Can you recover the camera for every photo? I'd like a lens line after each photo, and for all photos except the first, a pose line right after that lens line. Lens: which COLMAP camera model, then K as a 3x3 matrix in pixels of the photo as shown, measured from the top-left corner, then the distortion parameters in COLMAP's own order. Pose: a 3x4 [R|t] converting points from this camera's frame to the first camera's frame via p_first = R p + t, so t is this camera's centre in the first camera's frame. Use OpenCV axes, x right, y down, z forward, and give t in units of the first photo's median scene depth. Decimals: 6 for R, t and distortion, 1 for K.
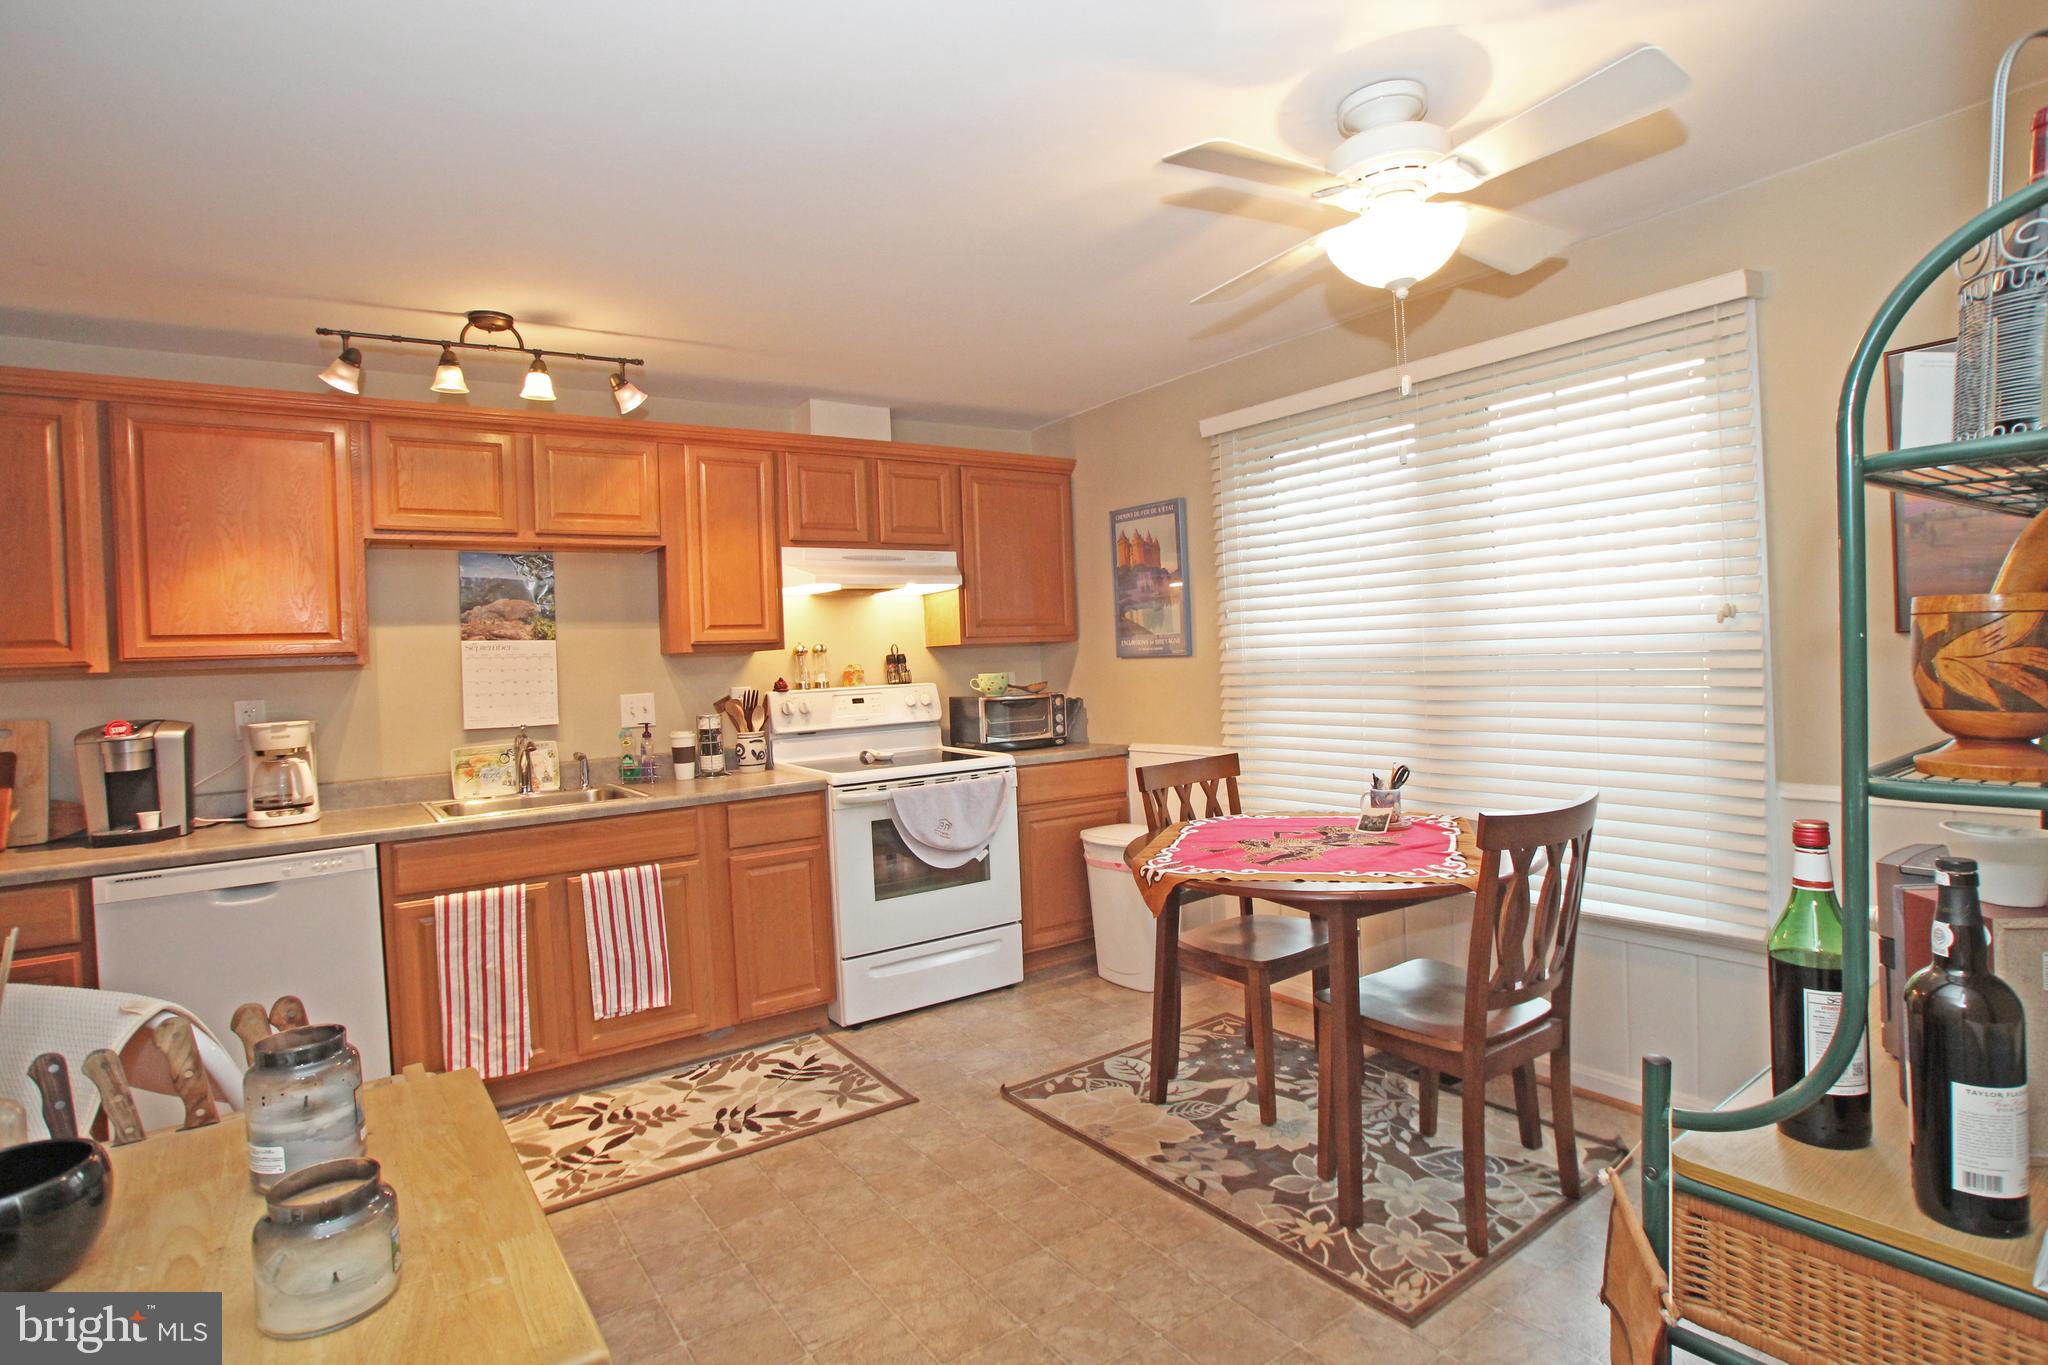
lens RADIAL K [[1032.7, 0, 1057.7], [0, 1032.7, 663.5], [0, 0, 1]] dist [-0.067921, 0.027616]
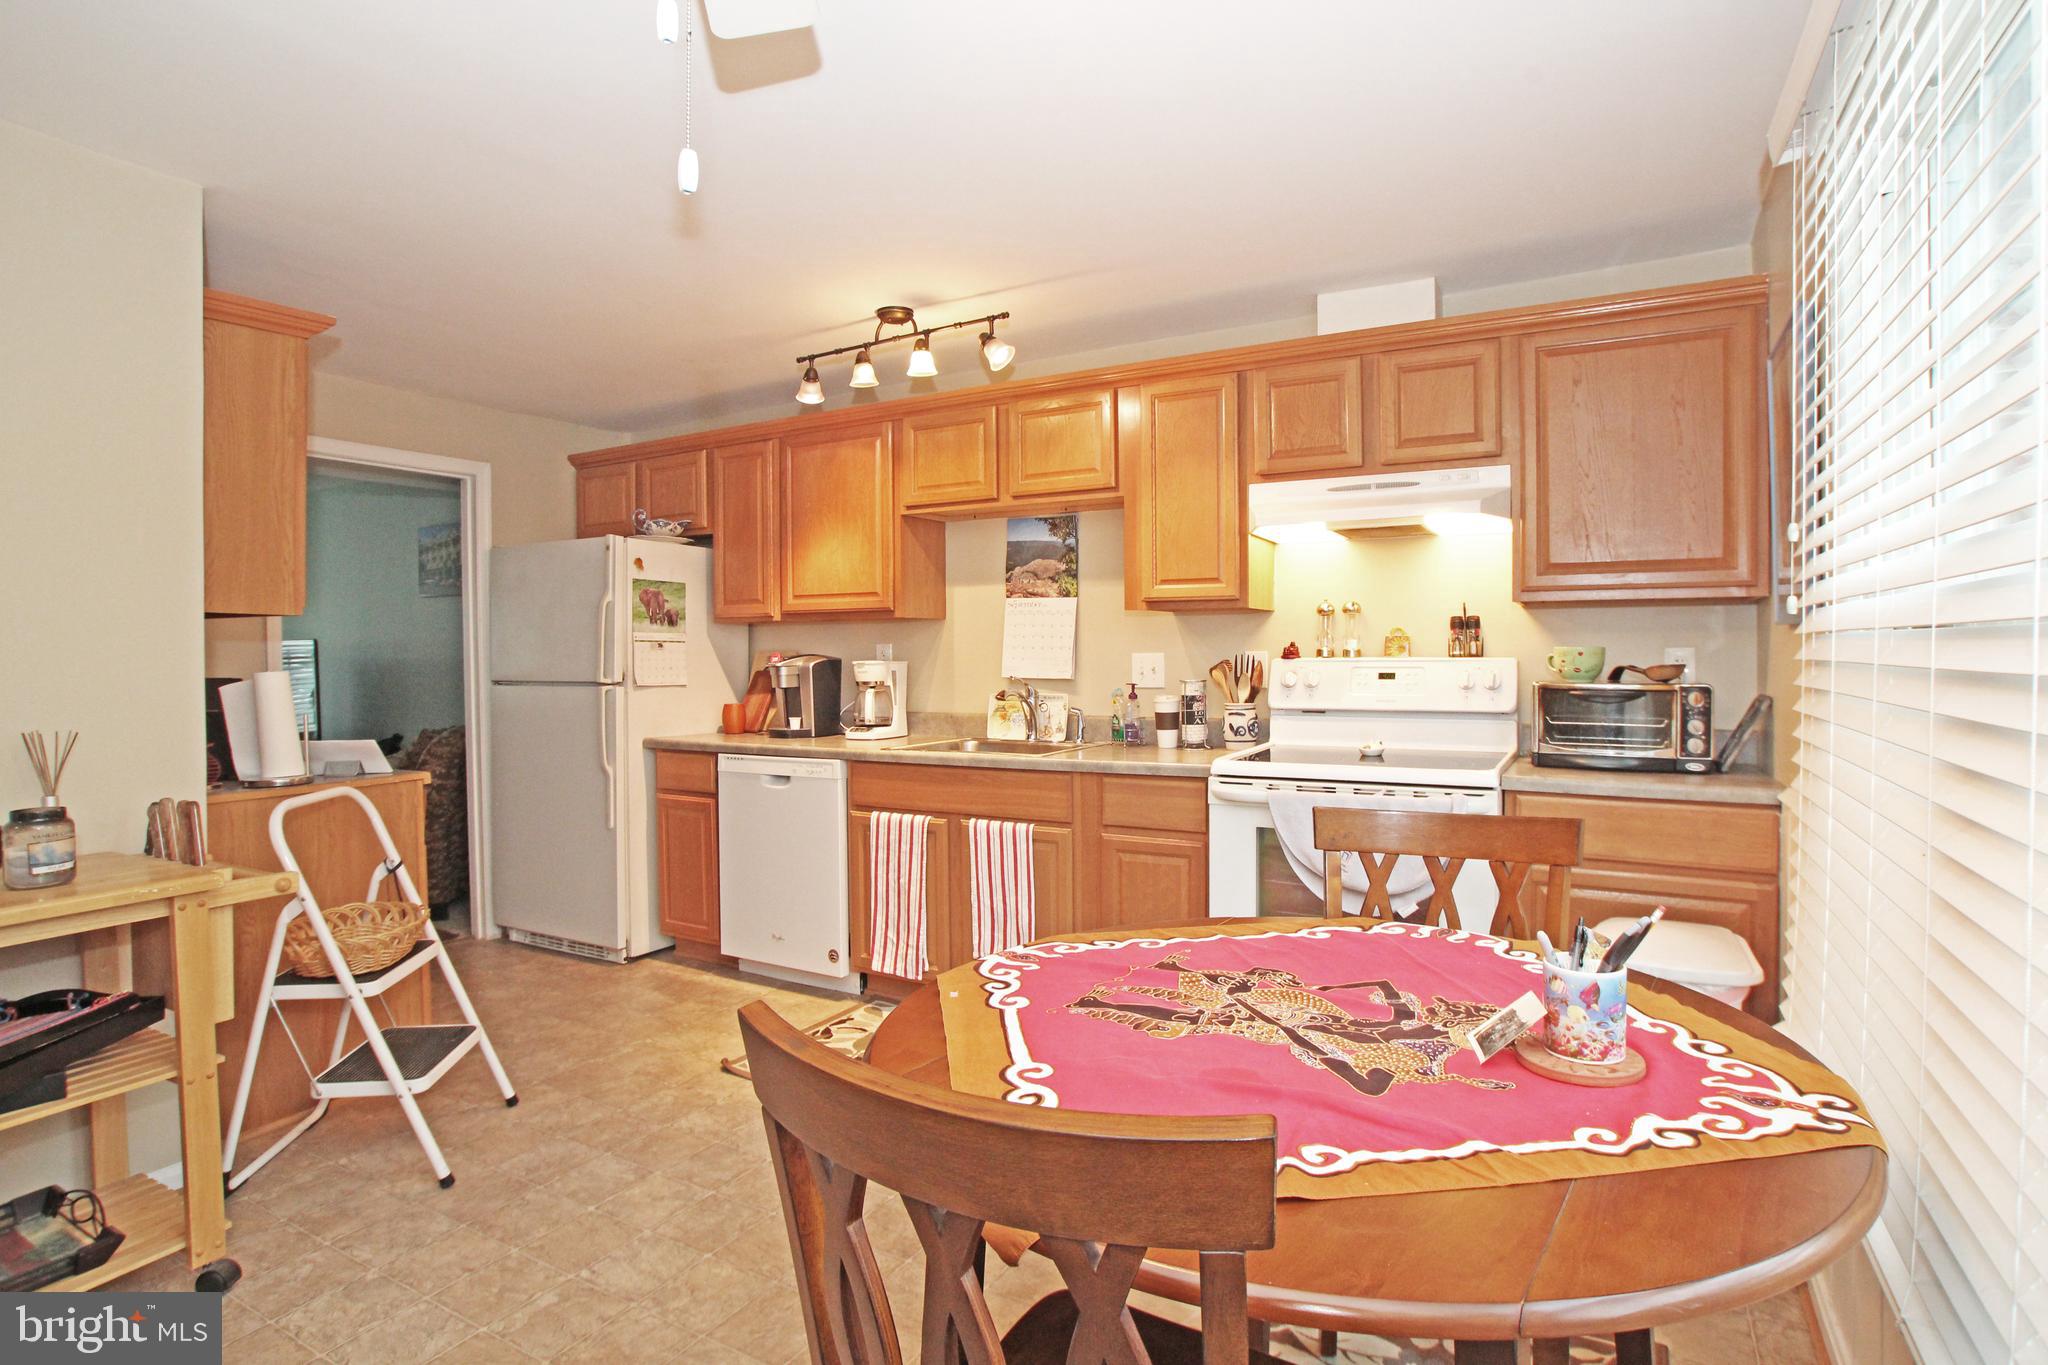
lens RADIAL K [[1061.2, 0, 1005.3], [0, 1061.2, 673.3], [0, 0, 1]] dist [-0.086437, 0.044624]
pose [[0.410043, 0.059120, -0.910148, 0.520128], [-0.015648, 0.998206, 0.057790, -0.007858], [0.911932, -0.009455, 0.410233, 0.557804]]
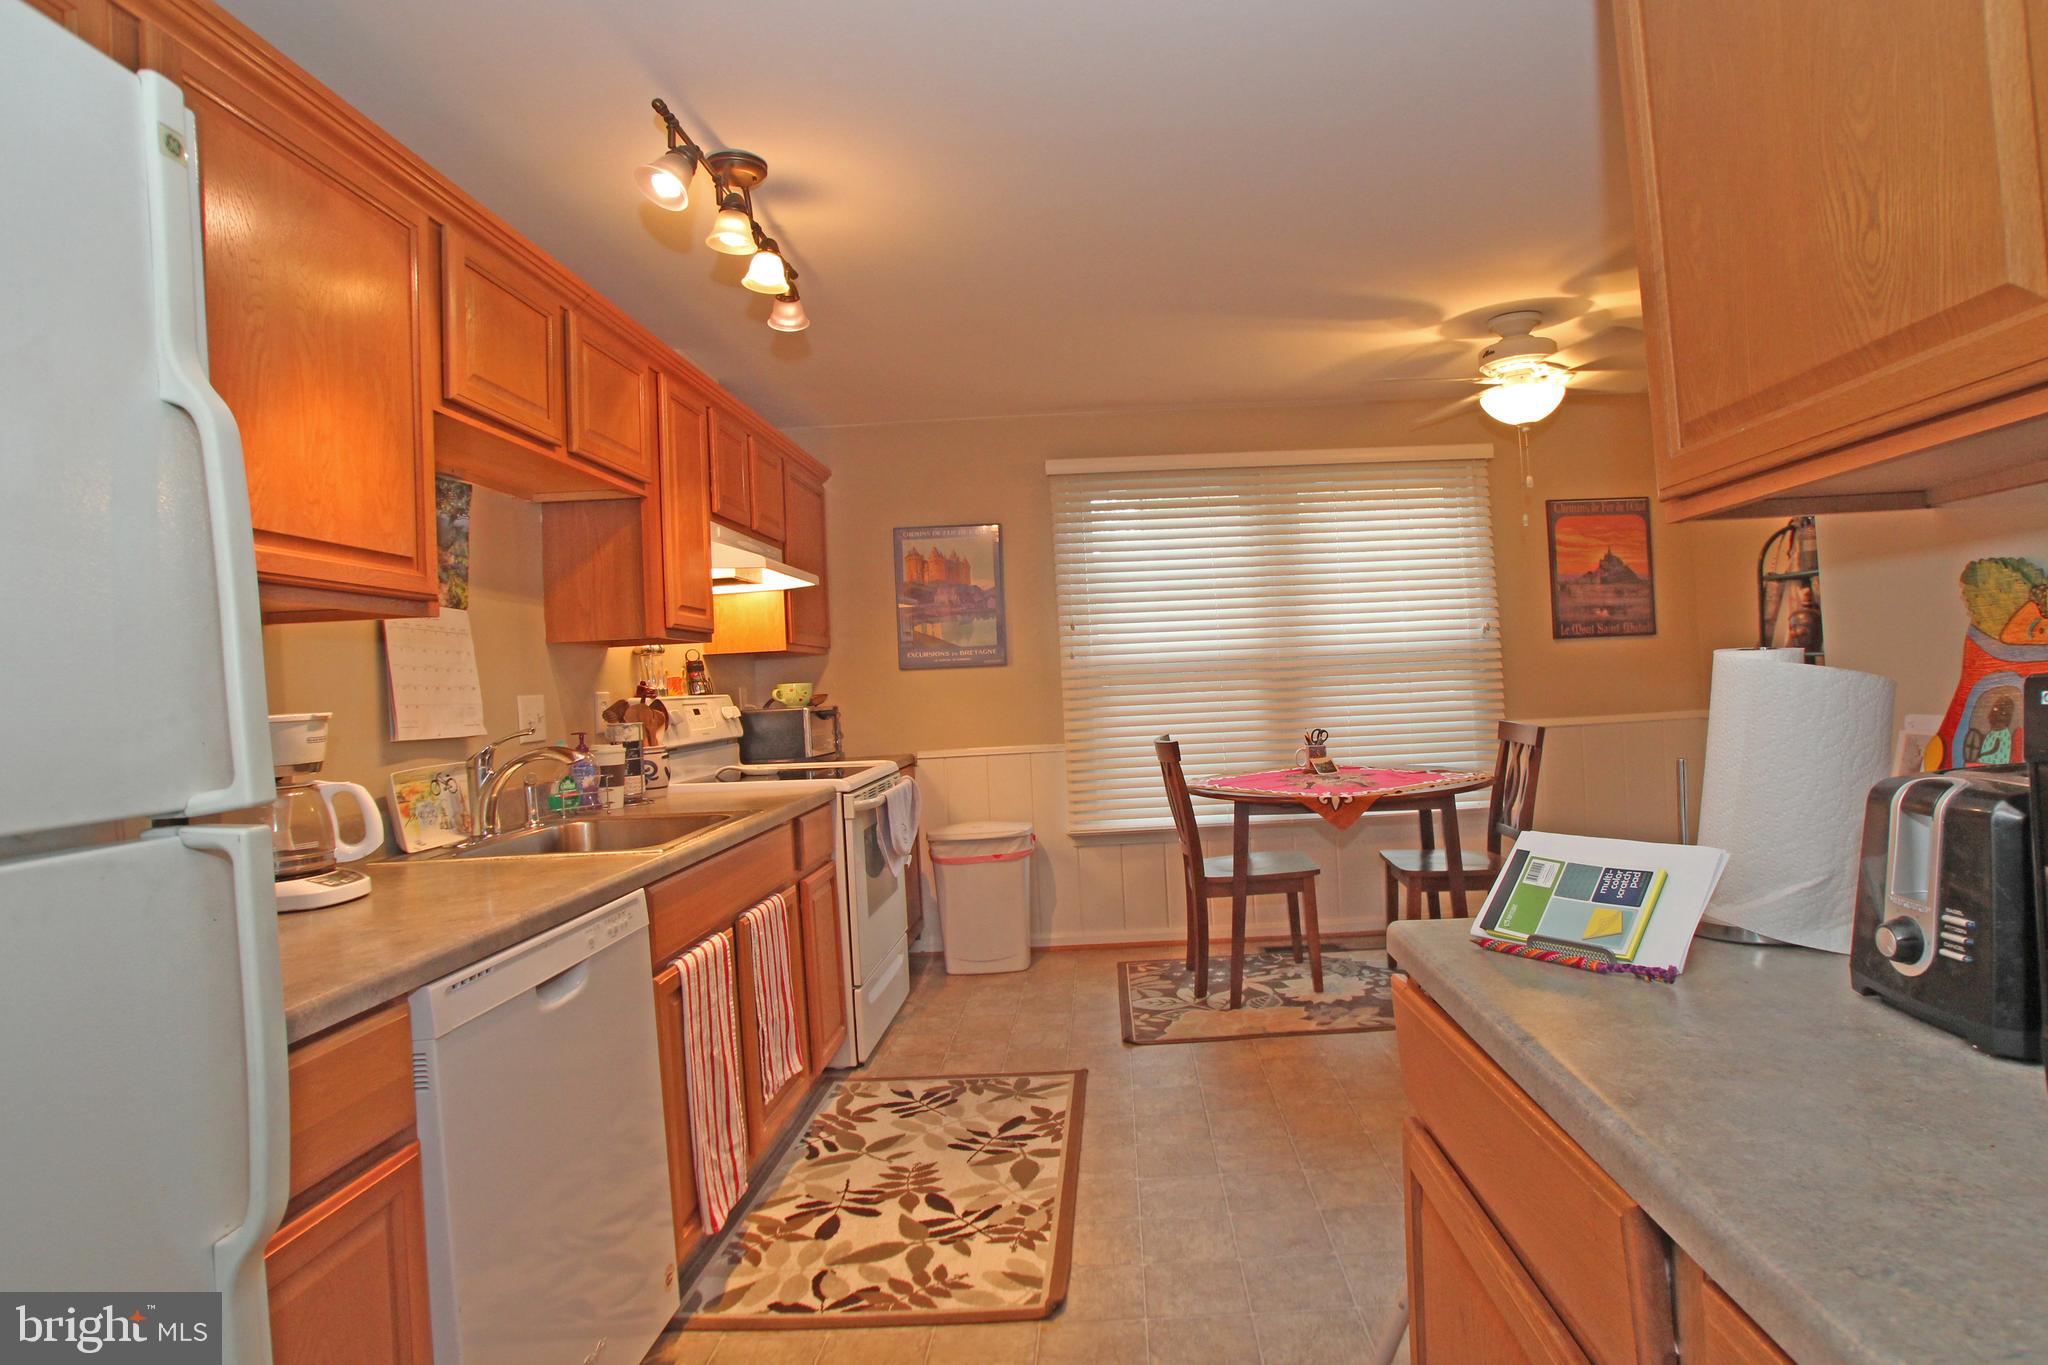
lens RADIAL K [[1032.7, 0, 1057.7], [0, 1032.7, 663.5], [0, 0, 1]] dist [-0.067921, 0.027616]
pose [[0.630252, 0.025705, 0.775965, -0.884961], [0.029813, 0.997913, -0.057272, 0.070938], [-0.775818, 0.059229, 0.628170, 0.322756]]
